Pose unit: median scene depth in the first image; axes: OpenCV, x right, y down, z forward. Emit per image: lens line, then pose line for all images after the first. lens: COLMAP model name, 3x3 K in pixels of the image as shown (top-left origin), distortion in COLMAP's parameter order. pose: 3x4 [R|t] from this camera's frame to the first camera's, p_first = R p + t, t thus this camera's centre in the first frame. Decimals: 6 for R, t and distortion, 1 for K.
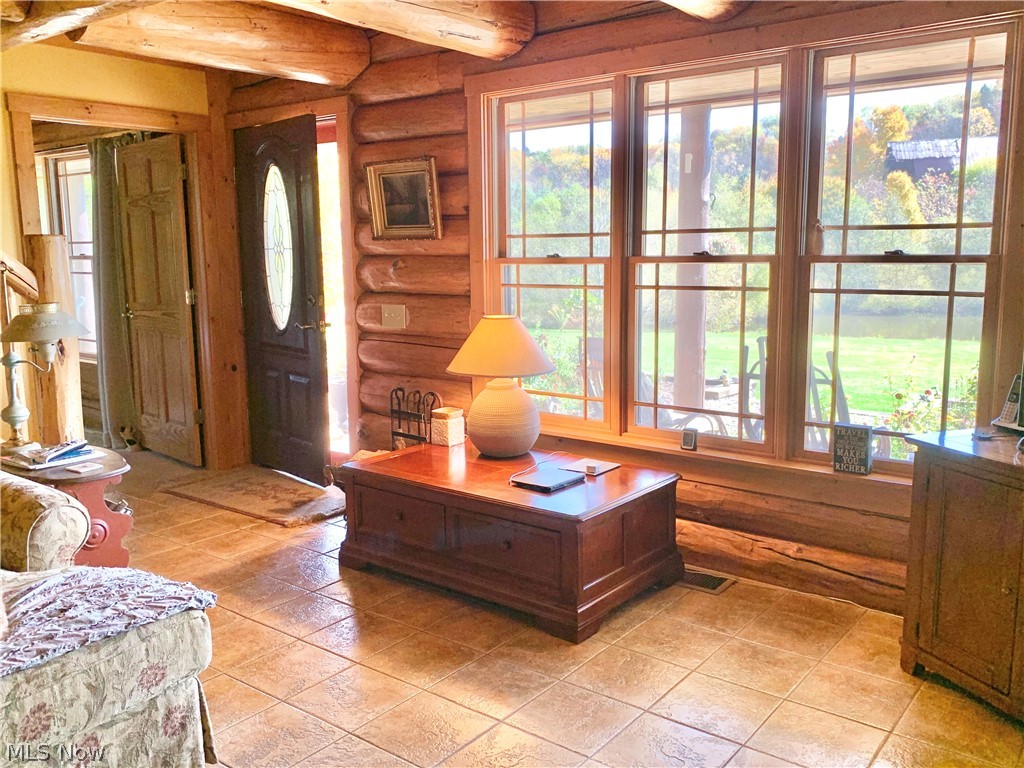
lens RADIAL K [[880.0, 0, 505.2], [0, 880.0, 378.2], [0, 0, 1]] dist [0.025790, -0.026736]
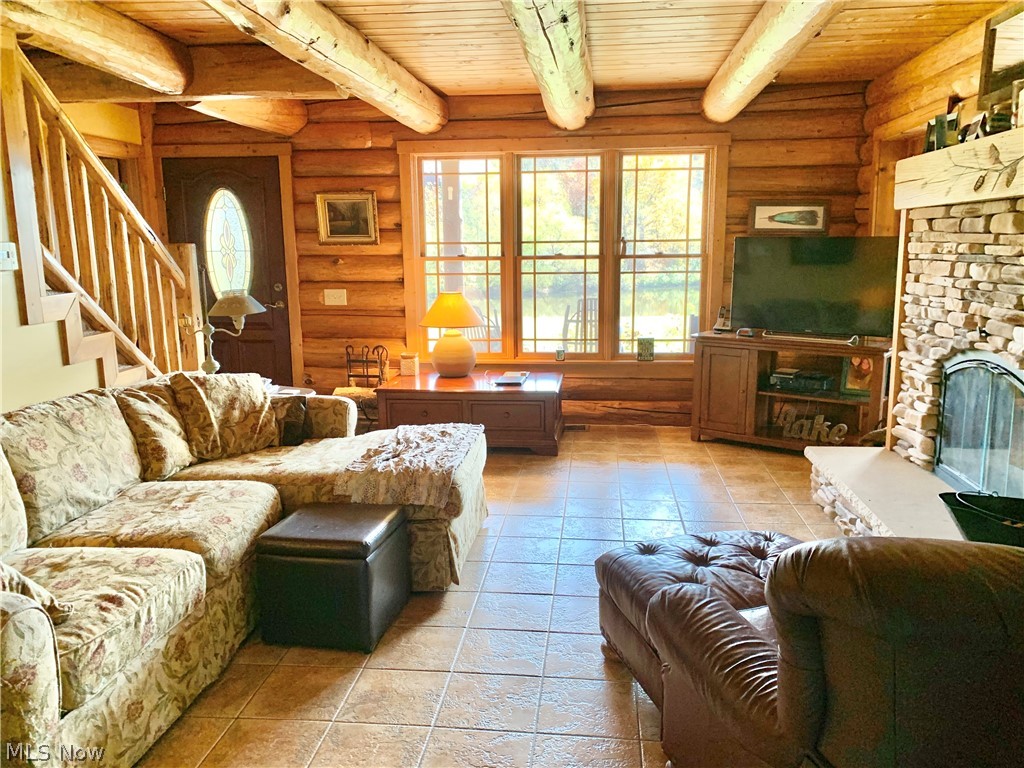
lens RADIAL K [[783.4, 0, 514.2], [0, 783.4, 385.1], [0, 0, 1]] dist [0.032218, -0.035370]
pose [[0.847090, -0.093321, 0.523192, -0.707362], [0.078709, 0.995635, 0.050154, 0.041015], [-0.525589, -0.001305, 0.850738, -0.332774]]
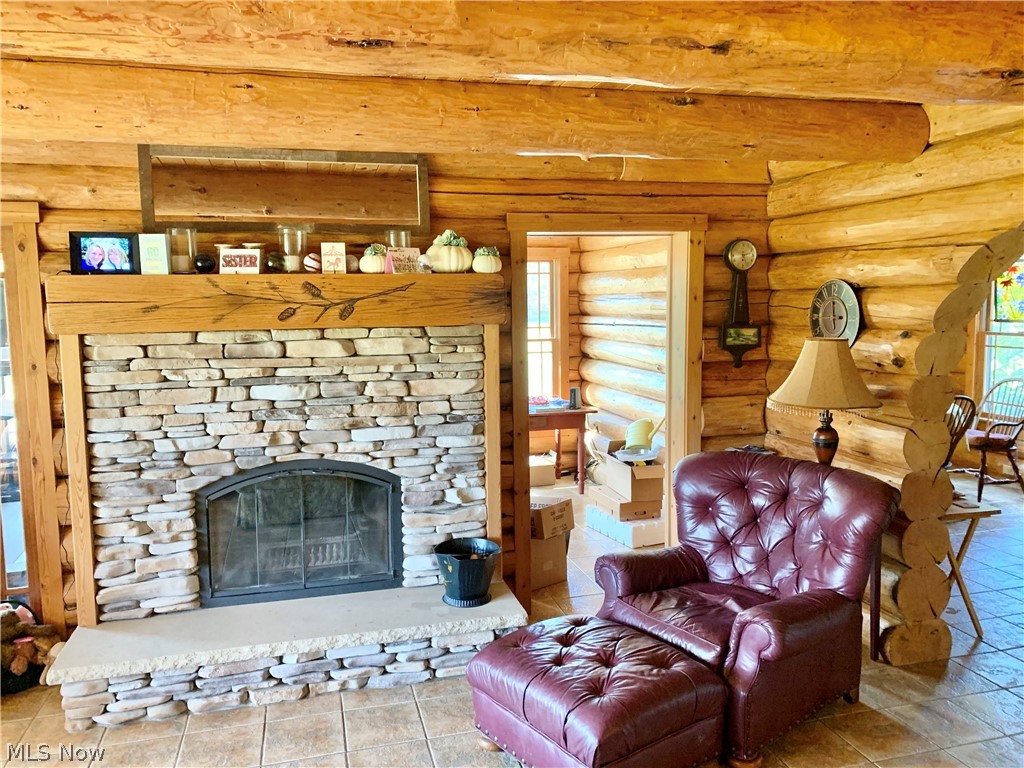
lens RADIAL K [[783.4, 0, 513.2], [0, 783.4, 372.8], [0, 0, 1]] dist [0.032218, -0.035370]
pose [[-0.803085, -0.029673, 0.595125, -0.595643], [0.112155, 0.973380, 0.199880, -0.179741], [-0.585214, 0.227267, -0.778379, 0.704283]]
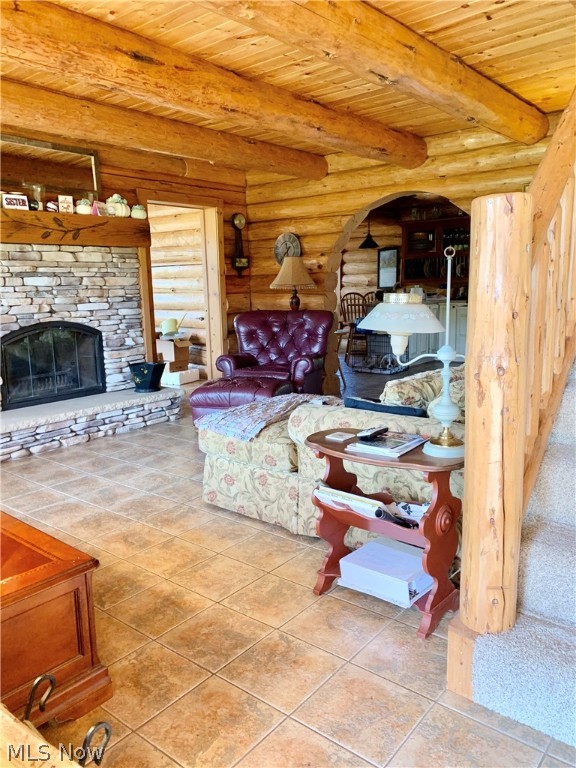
lens RADIAL K [[587.5, 0, 292.5], [0, 587.5, 376.7], [0, 0, 1]] dist [0.032218, -0.035370]
pose [[-0.999133, 0.036691, 0.019681, -0.349983], [0.040907, 0.953124, 0.299801, -0.157796], [-0.007759, 0.300346, -0.953799, 1.375455]]
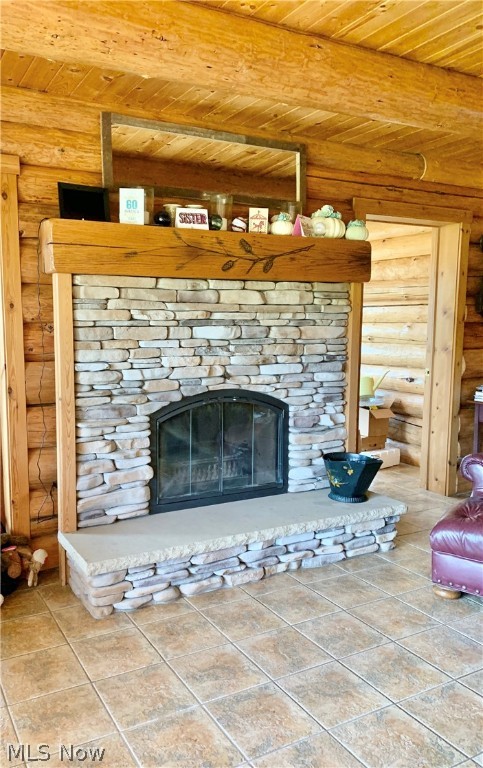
lens RADIAL K [[598.5, 0, 192.6], [0, 598.5, 388.7], [0, 0, 1]] dist [0.040309, -0.047977]
pose [[-0.909181, -0.031064, 0.415241, -0.138743], [0.075395, 0.968450, 0.237527, -0.128277], [-0.409519, 0.247262, -0.878154, 0.933703]]
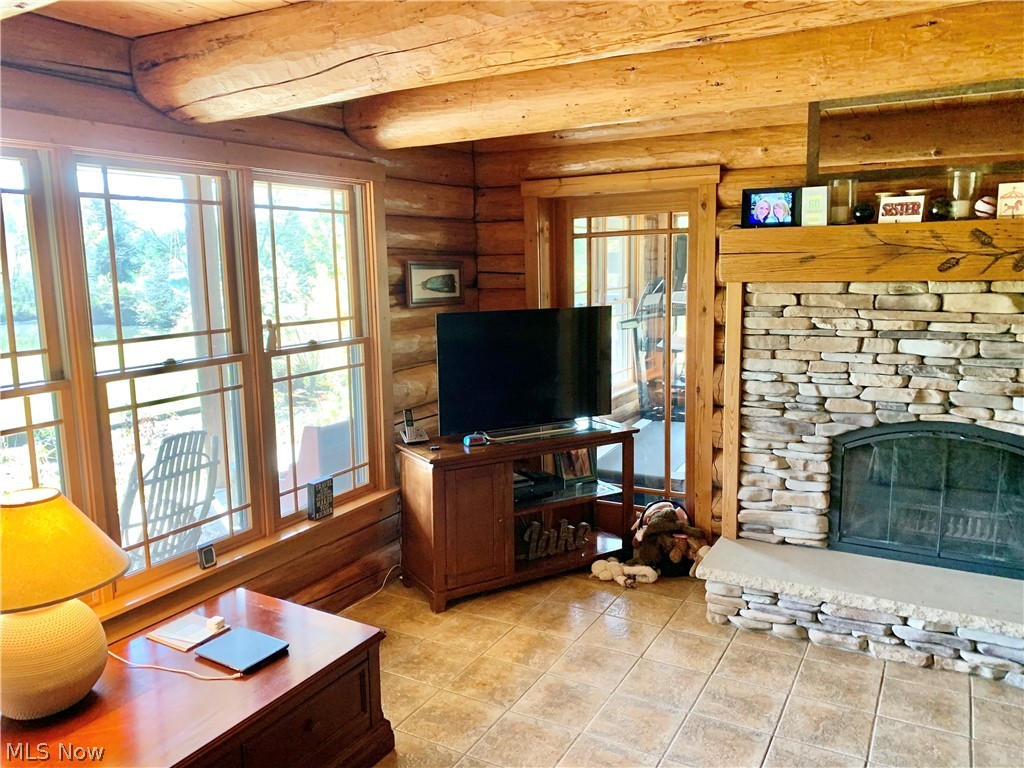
lens RADIAL K [[783.4, 0, 512.9], [0, 783.4, 373.2], [0, 0, 1]] dist [0.032218, -0.035370]
pose [[-0.156225, -0.126024, 0.979649, -0.615199], [0.164951, 0.974570, 0.151676, -0.185724], [-0.973851, 0.185289, -0.131465, 0.724326]]
